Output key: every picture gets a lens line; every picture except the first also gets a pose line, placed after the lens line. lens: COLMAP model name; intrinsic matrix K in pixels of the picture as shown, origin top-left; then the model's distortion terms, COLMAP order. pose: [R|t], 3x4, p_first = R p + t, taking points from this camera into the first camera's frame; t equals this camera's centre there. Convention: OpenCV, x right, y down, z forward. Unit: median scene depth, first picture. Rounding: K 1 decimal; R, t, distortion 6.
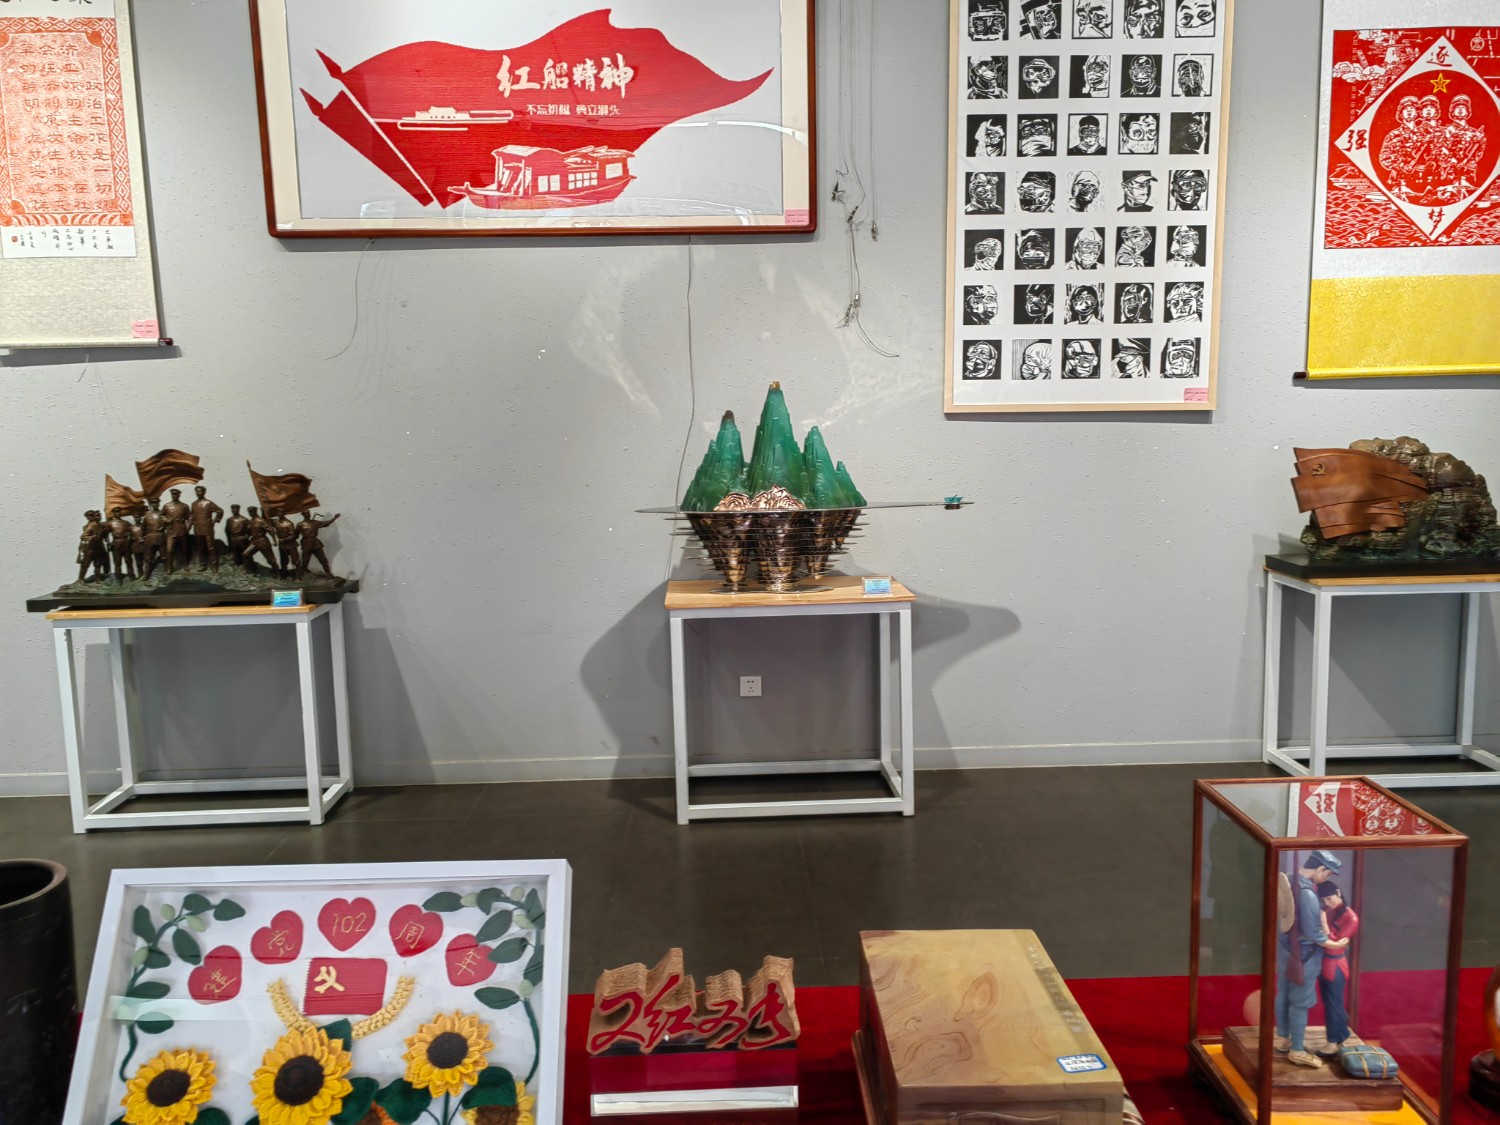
lens RADIAL K [[1206.2, 0, 795.7], [0, 1206.2, 555.1], [0, 0, 1]] dist [0.048341, -0.045141]
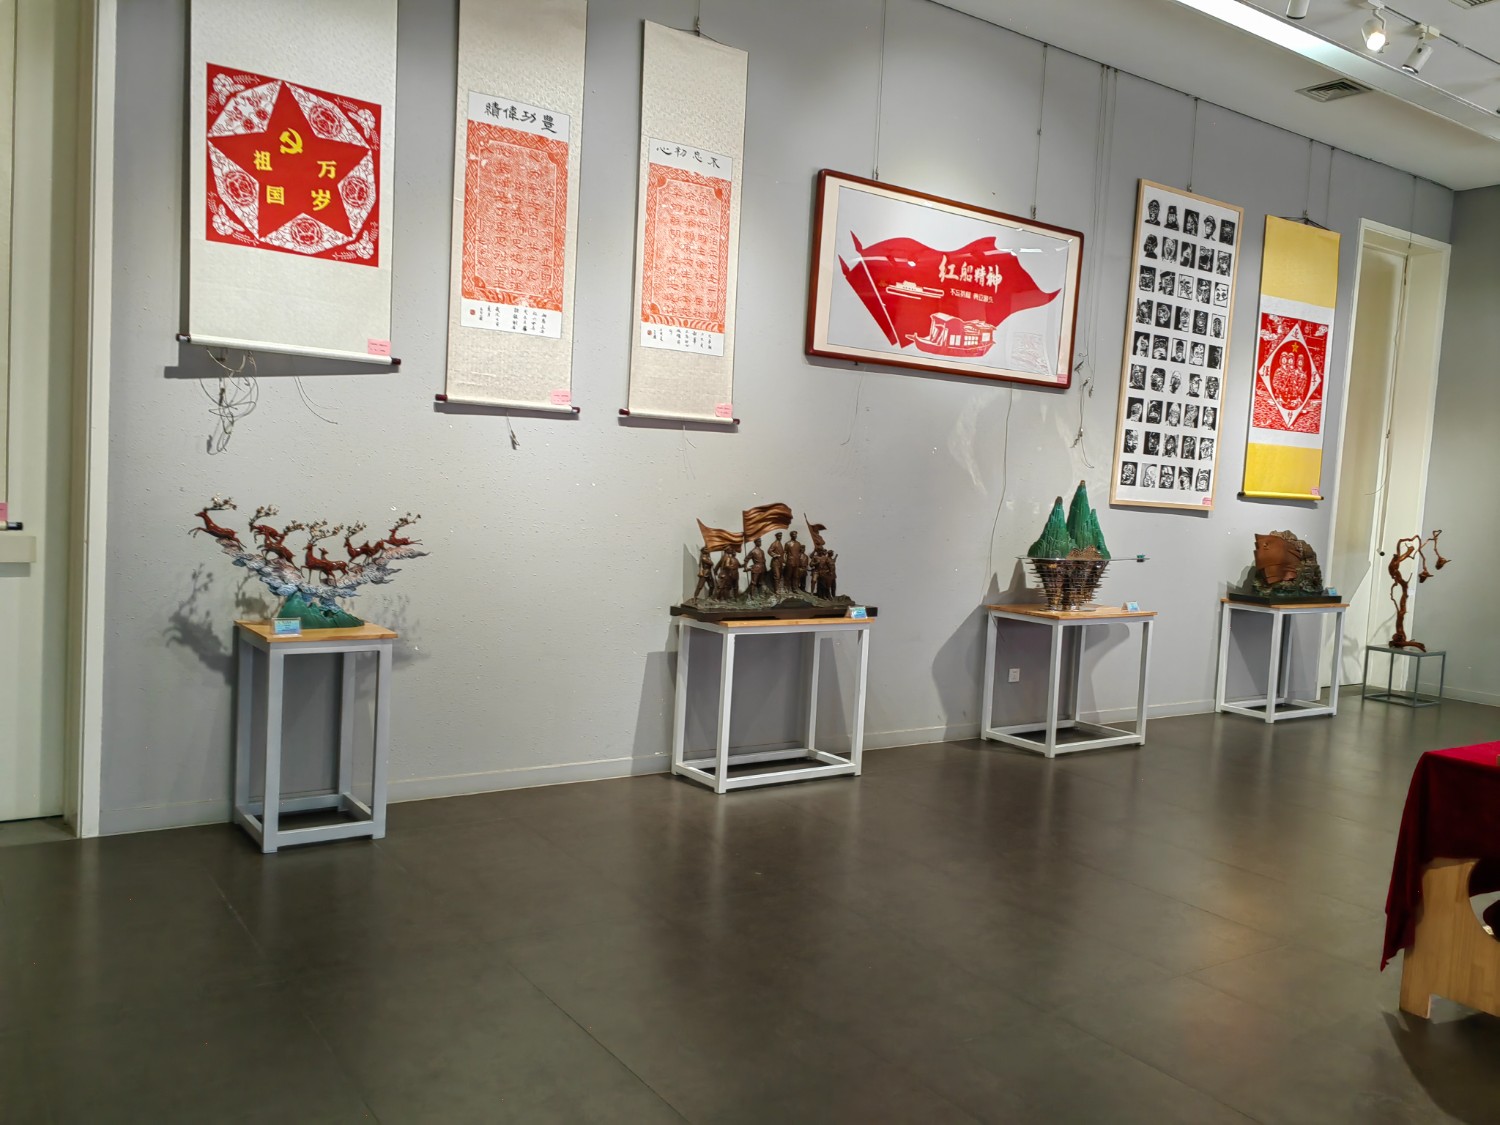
lens RADIAL K [[1206.2, 0, 760.2], [0, 1206.2, 559.8], [0, 0, 1]] dist [0.048341, -0.045141]
pose [[0.831202, 0.027264, 0.555301, -1.209309], [0.003443, 0.998525, -0.054179, 0.046970], [-0.555960, 0.046946, 0.829882, -0.101851]]
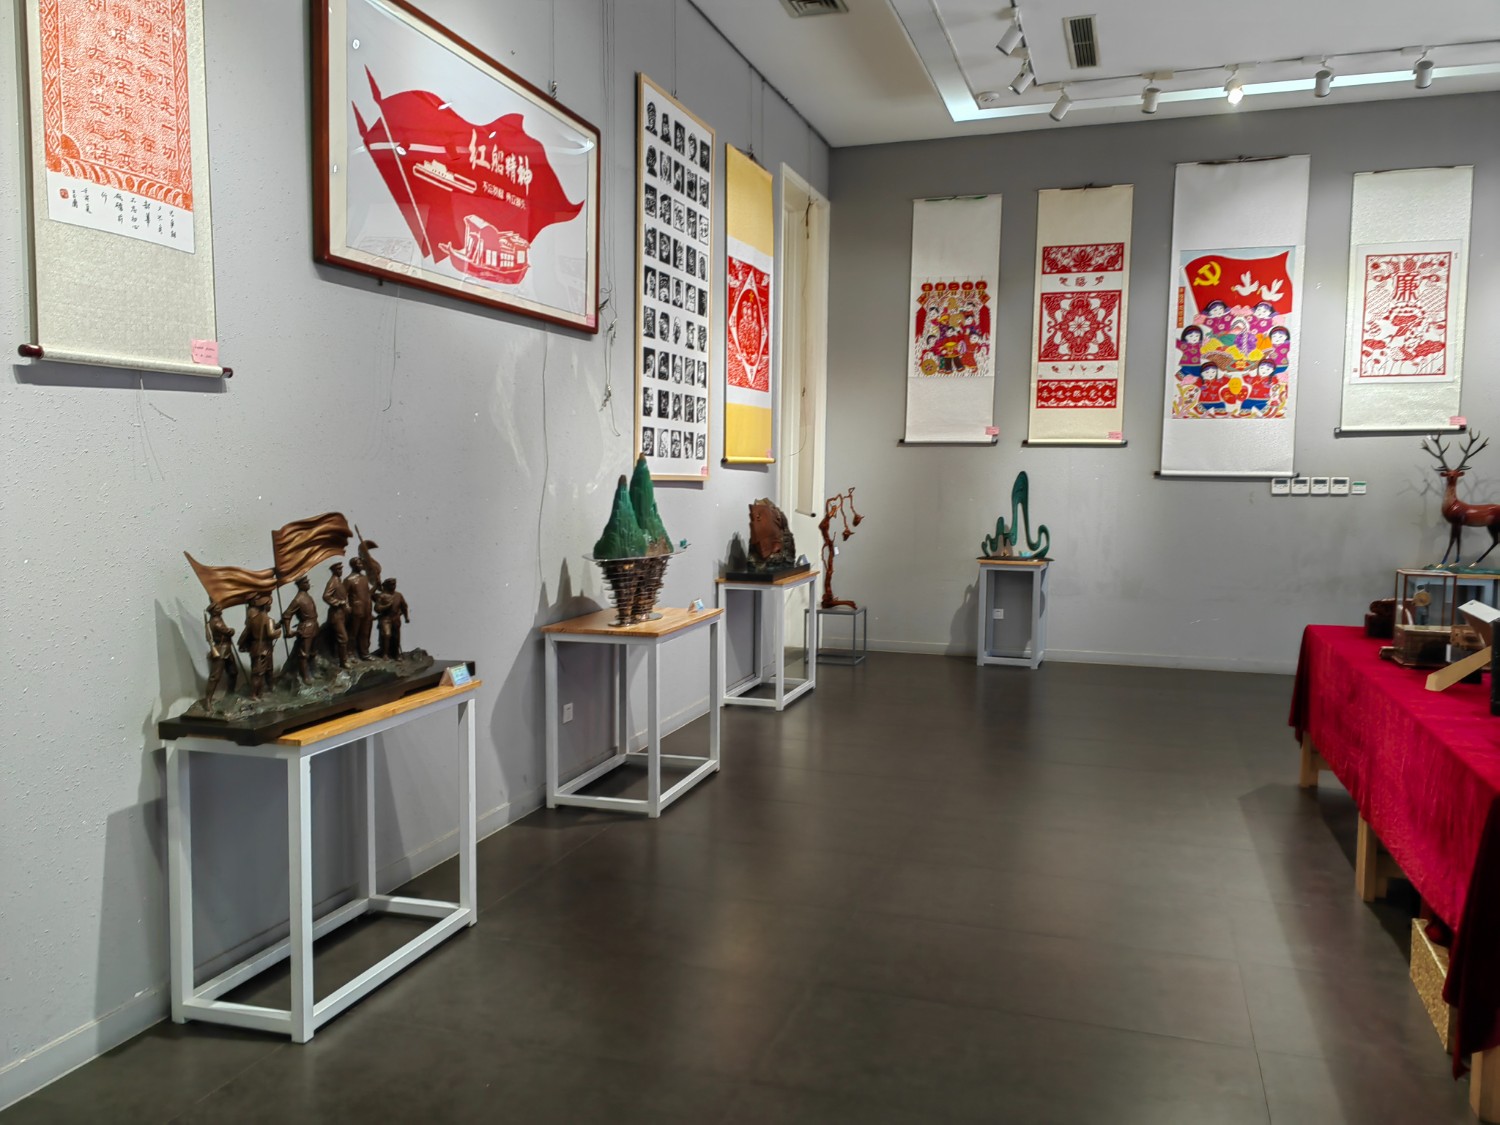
lens RADIAL K [[1206.2, 0, 763.2], [0, 1206.2, 562.9], [0, 0, 1]] dist [0.048341, -0.045141]
pose [[0.322992, -0.051995, 0.944972, -1.110517], [0.110950, 0.993685, 0.016752, -0.034224], [-0.939876, 0.099434, 0.326721, 0.451200]]
